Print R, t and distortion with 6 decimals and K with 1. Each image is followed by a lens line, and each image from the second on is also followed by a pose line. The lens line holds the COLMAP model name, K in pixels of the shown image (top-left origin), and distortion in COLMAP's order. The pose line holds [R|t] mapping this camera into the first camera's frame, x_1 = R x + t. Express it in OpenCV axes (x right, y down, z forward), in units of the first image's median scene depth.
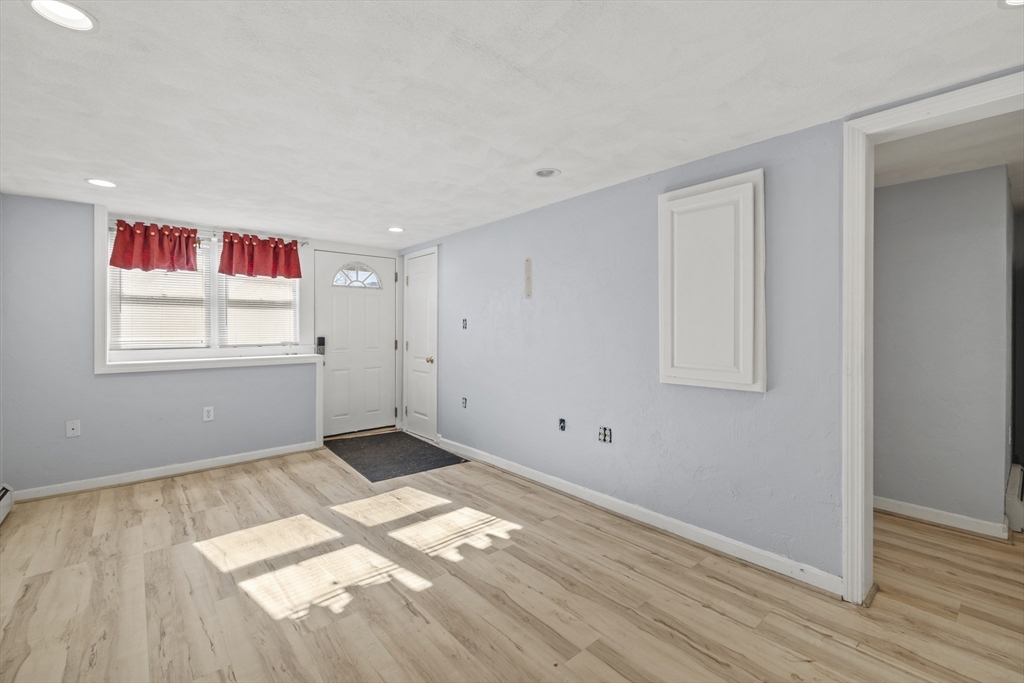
lens RADIAL K [[436.4, 0, 506.3], [0, 436.4, 328.8], [0, 0, 1]] dist [0.000275, 0.000561]
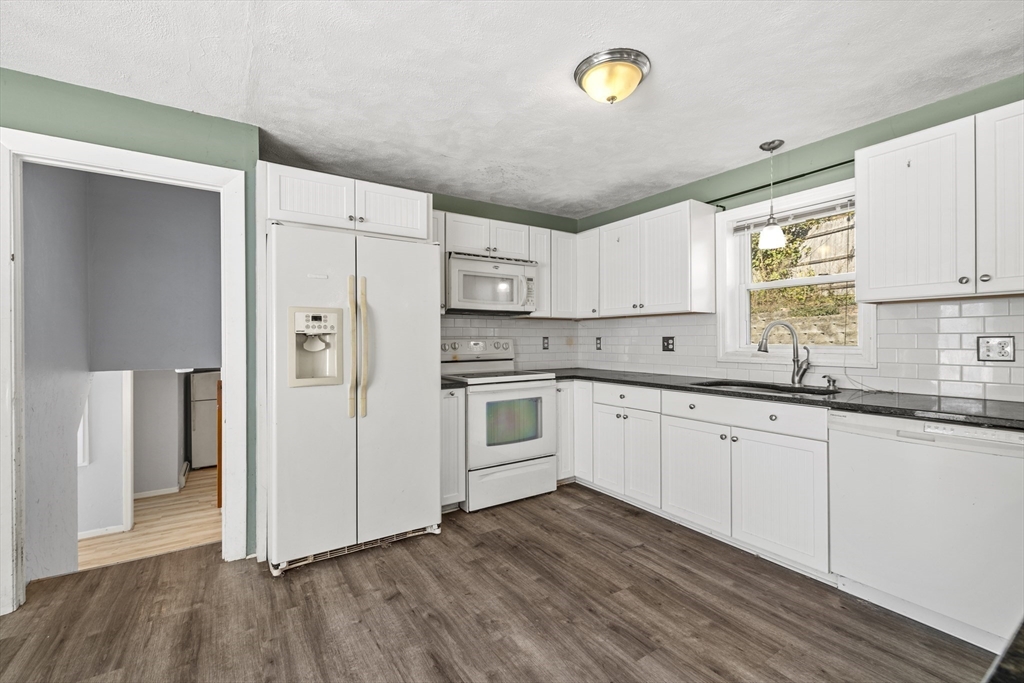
lens RADIAL K [[435.5, 0, 509.1], [0, 435.5, 339.7], [0, 0, 1]] dist [0.001762, -0.000531]
pose [[0.139710, 0.006415, 0.990172, -1.000414], [0.006931, 0.999948, -0.007456, -0.348380], [-0.990168, 0.007905, 0.139658, -1.113032]]
